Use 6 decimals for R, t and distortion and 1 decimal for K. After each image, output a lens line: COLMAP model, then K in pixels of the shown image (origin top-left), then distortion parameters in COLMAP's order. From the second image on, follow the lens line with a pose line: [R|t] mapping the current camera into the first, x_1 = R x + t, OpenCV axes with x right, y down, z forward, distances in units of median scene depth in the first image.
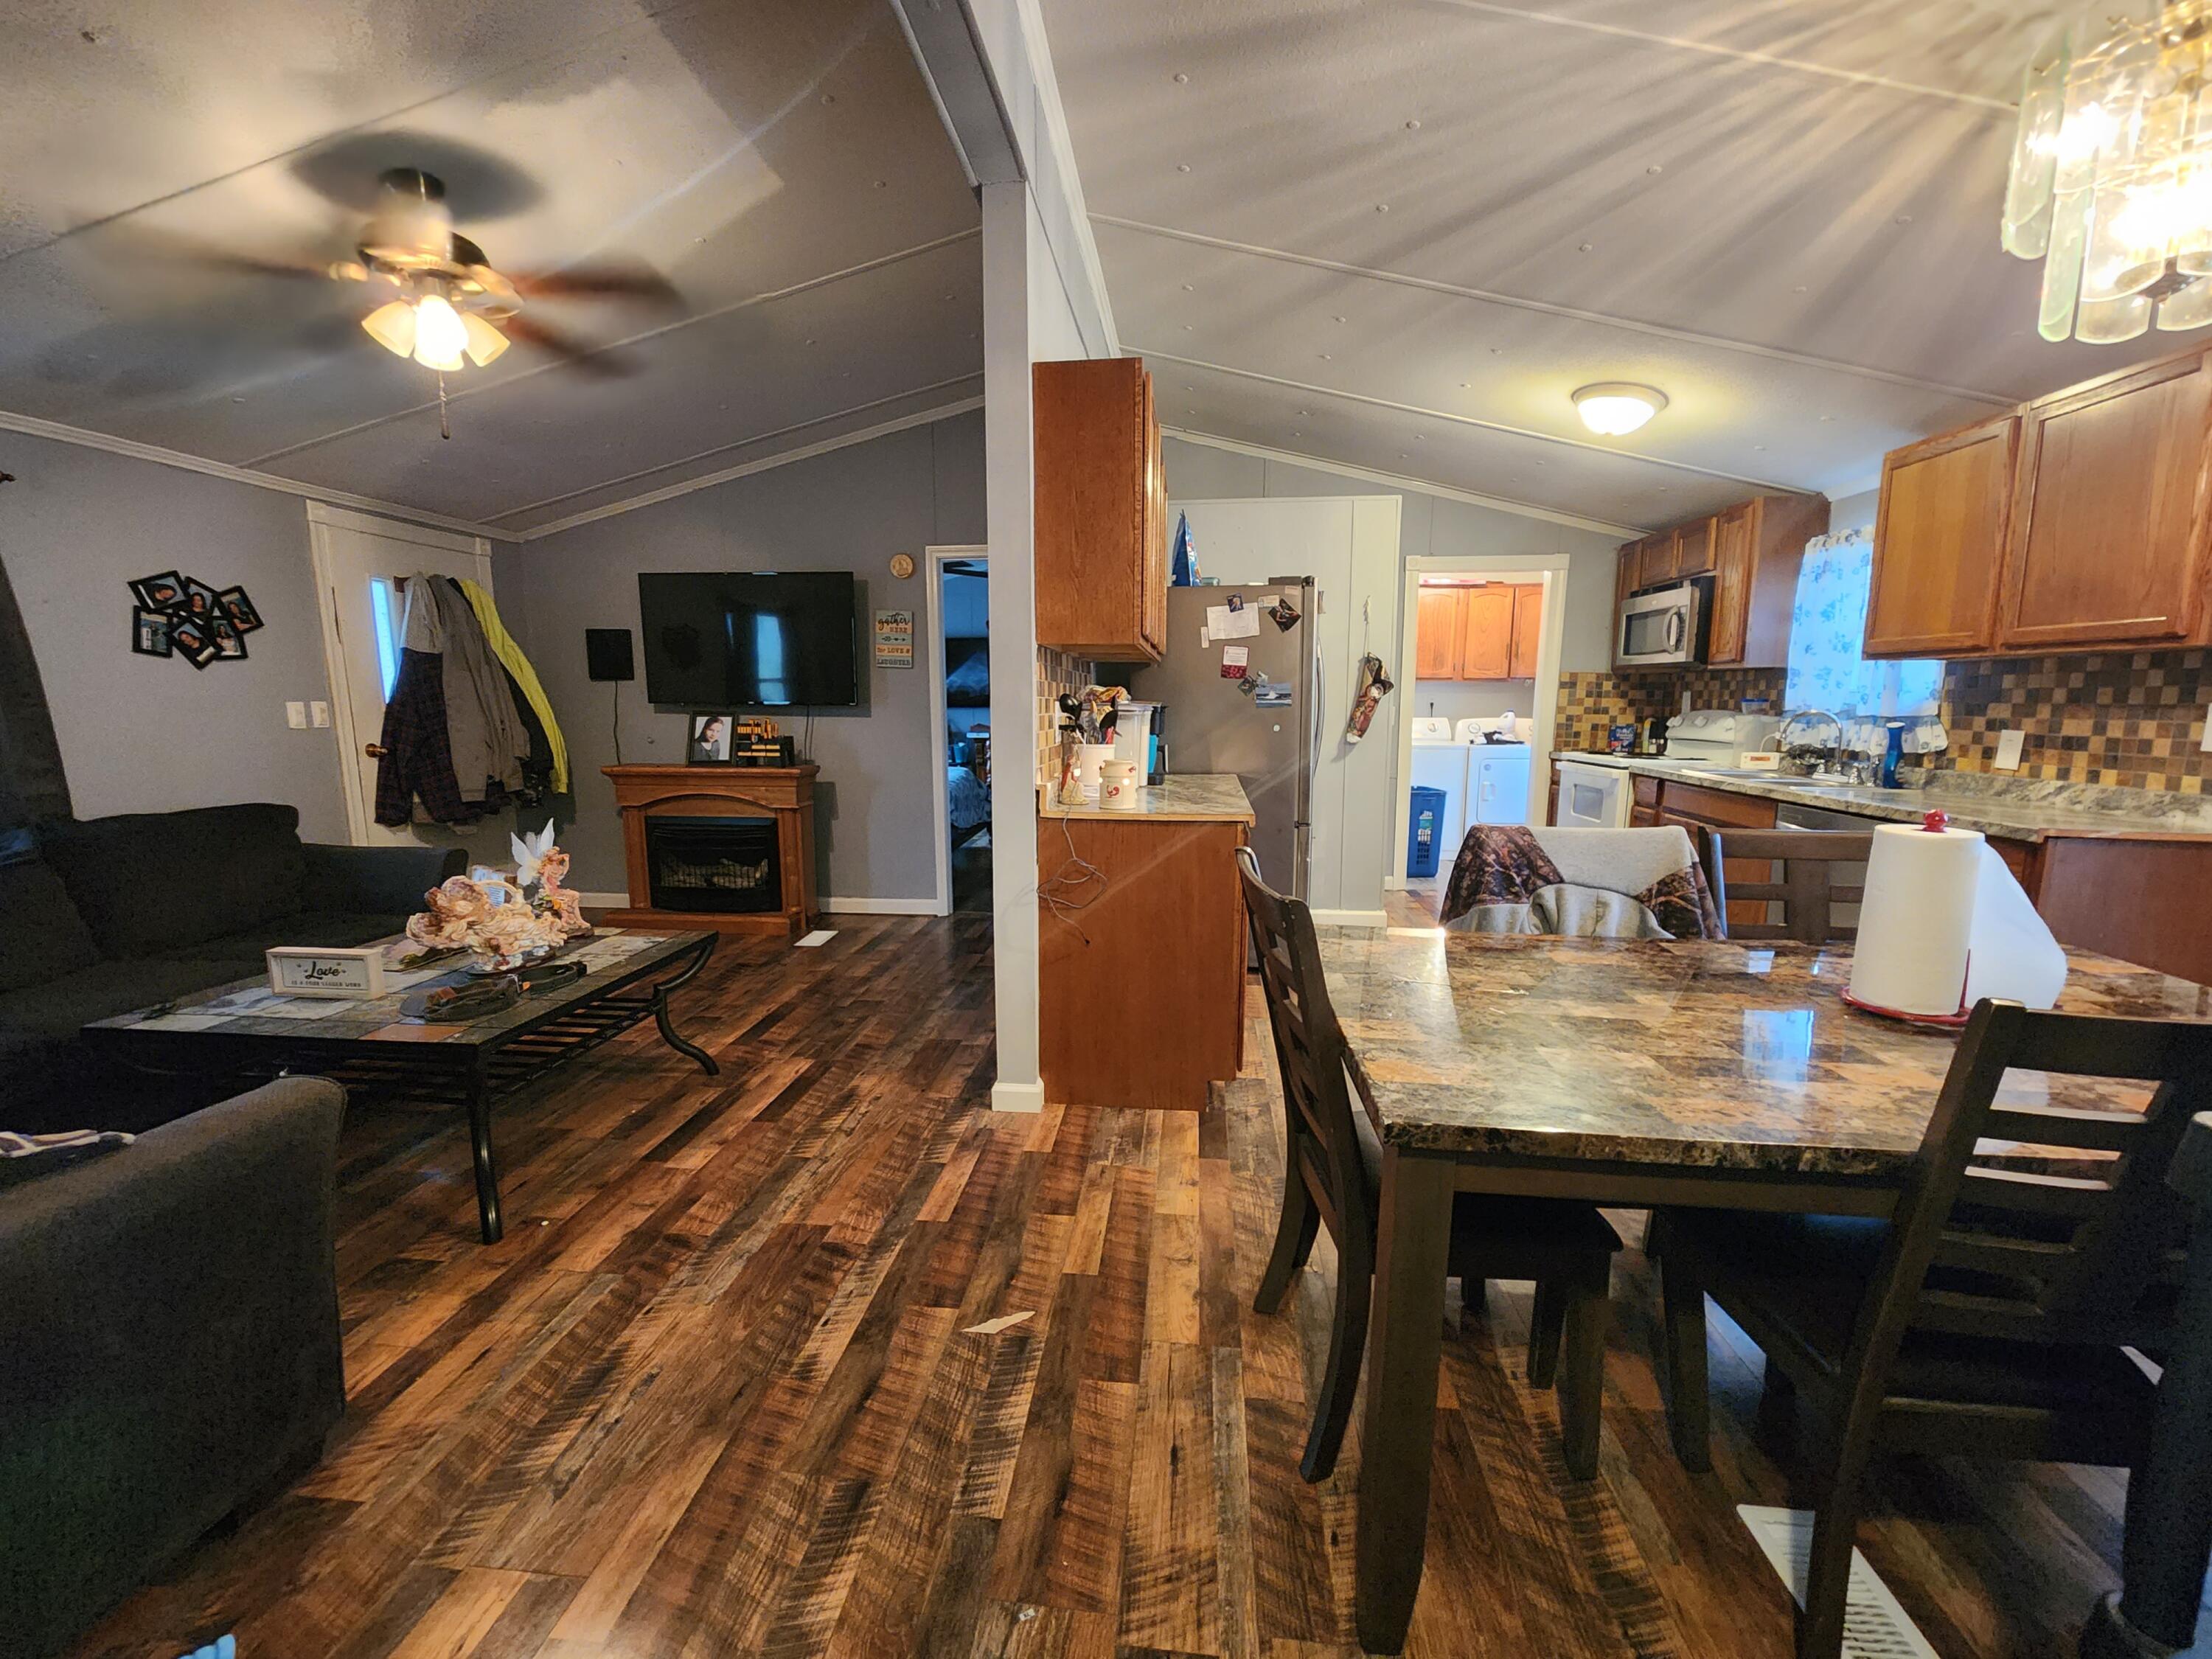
lens RADIAL K [[903.2, 0, 1098.7], [0, 903.2, 834.9], [0, 0, 1]] dist [0.003476, -0.001482]
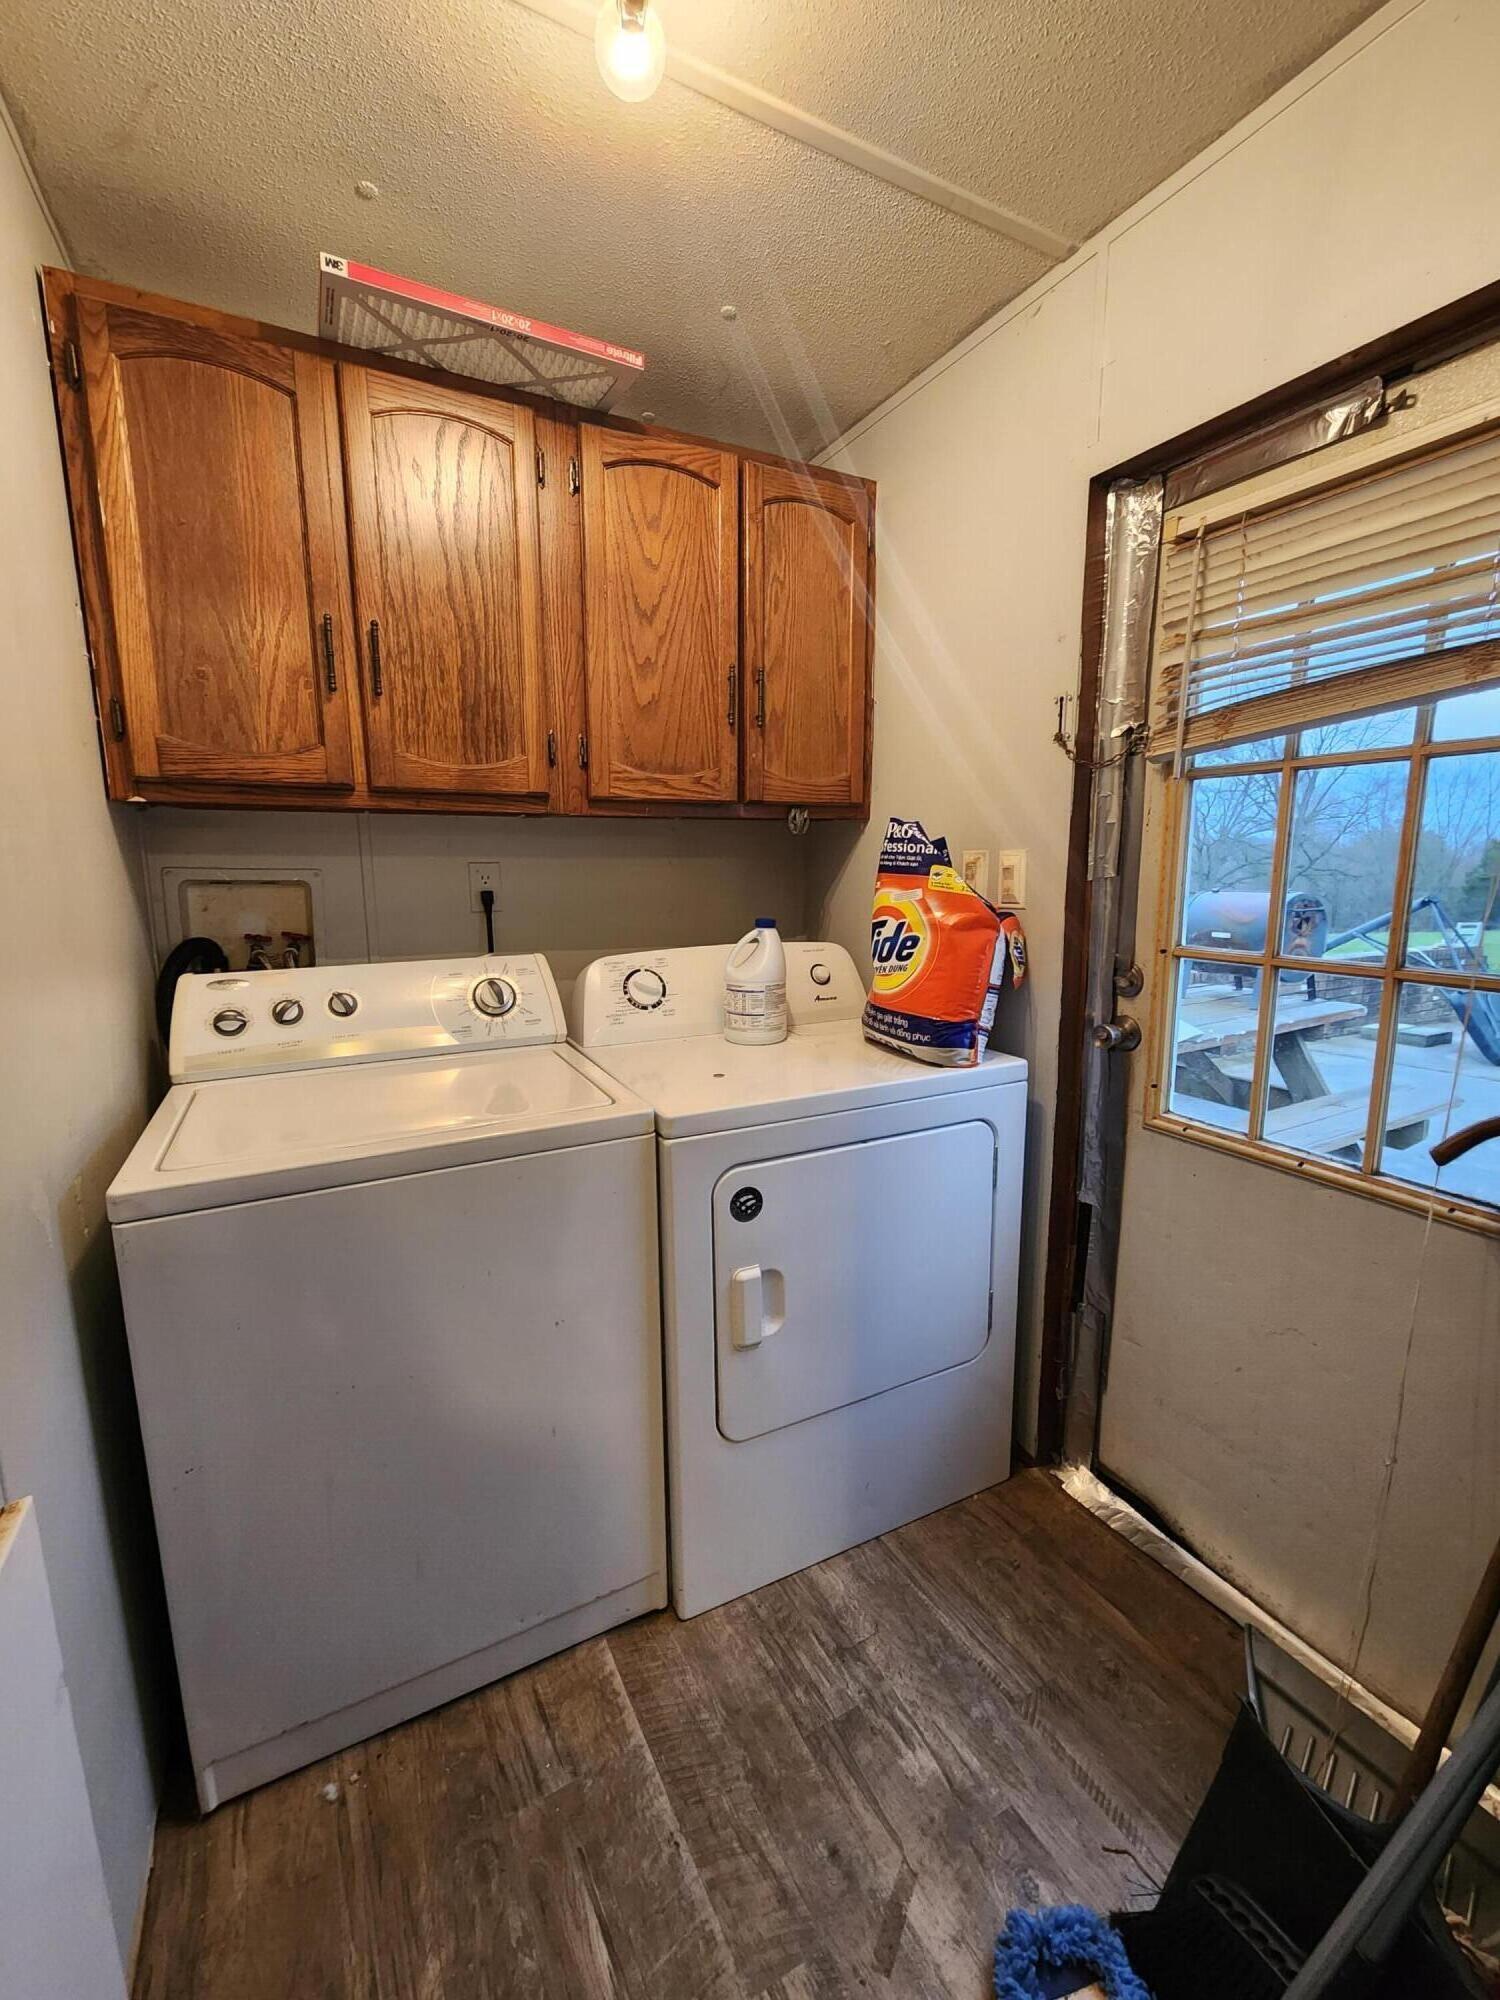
lens RADIAL K [[816.7, 0, 742.4], [0, 816.7, 997.2], [0, 0, 1]] dist [0.003476, -0.001482]
pose [[0.823072, -0.107639, 0.557643, 0.560968], [0.098300, 0.994056, 0.046787, -0.229481], [-0.559365, 0.016307, 0.828761, 1.449440]]
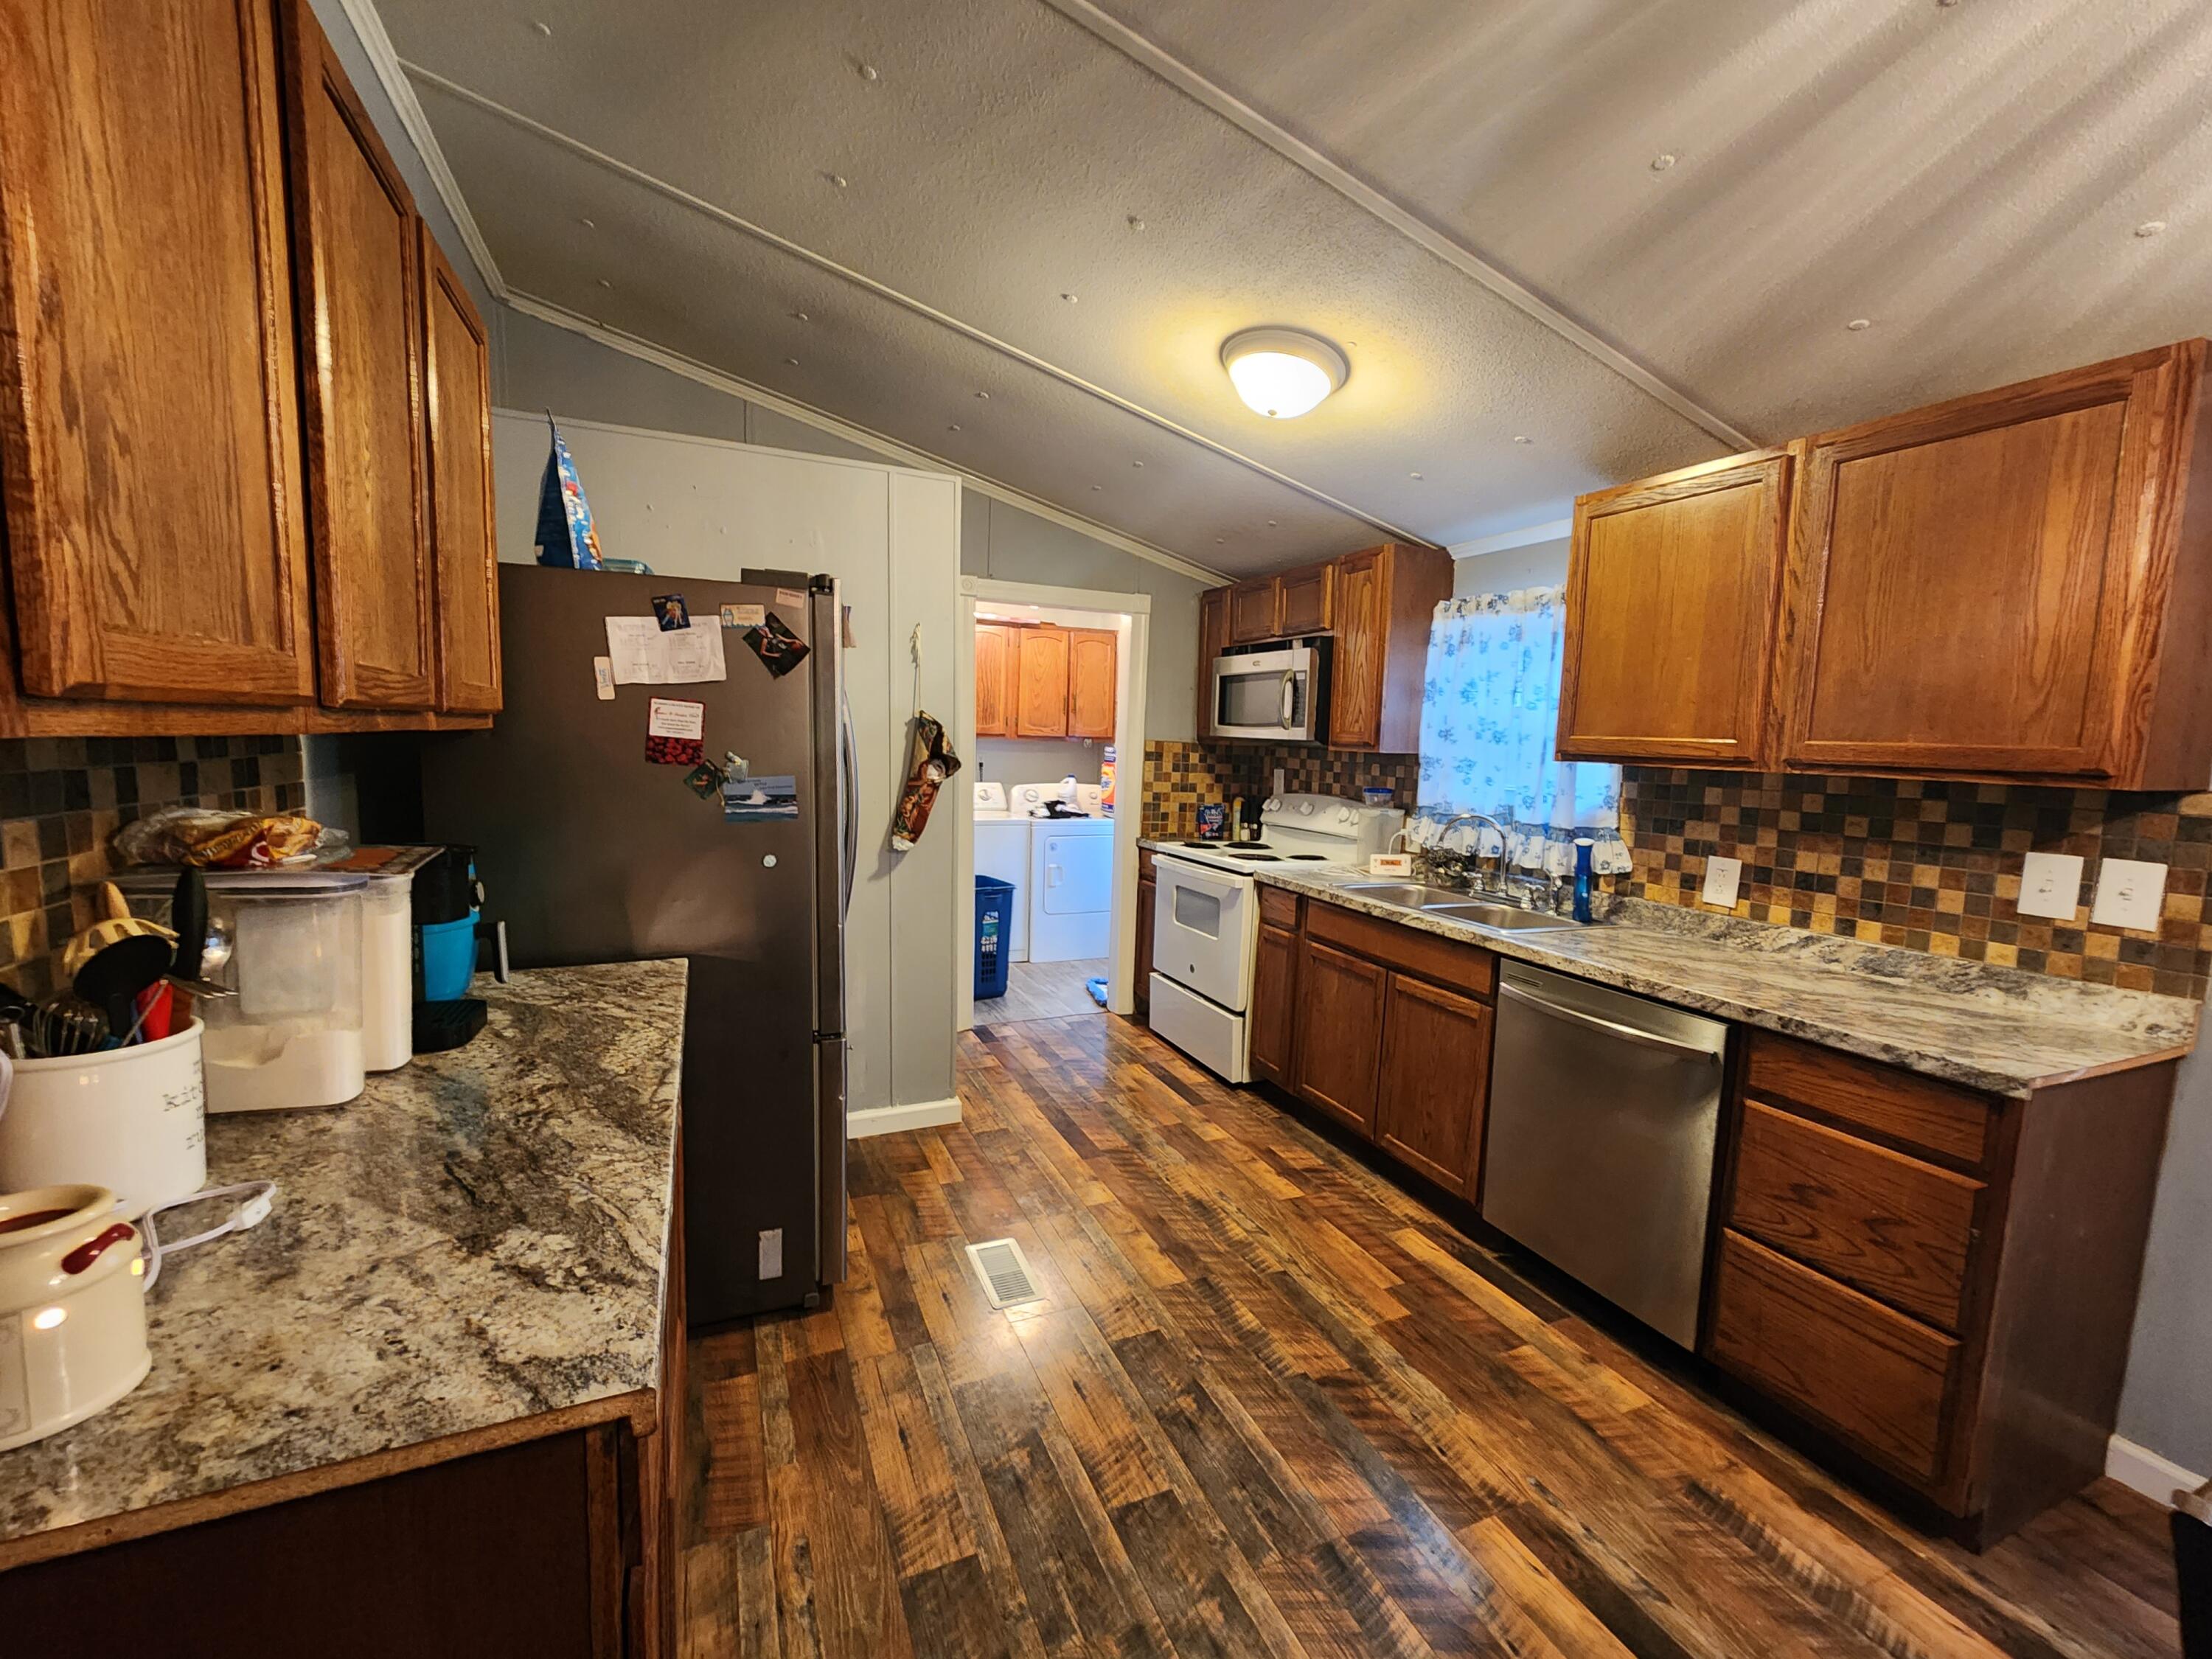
lens RADIAL K [[903.2, 0, 1104.9], [0, 903.2, 832.7], [0, 0, 1]] dist [0.003476, -0.001482]
pose [[0.865755, -0.027806, 0.499695, 0.105042], [0.045547, 0.998689, -0.023341, -0.113434], [-0.498391, 0.042967, 0.865887, 0.456042]]
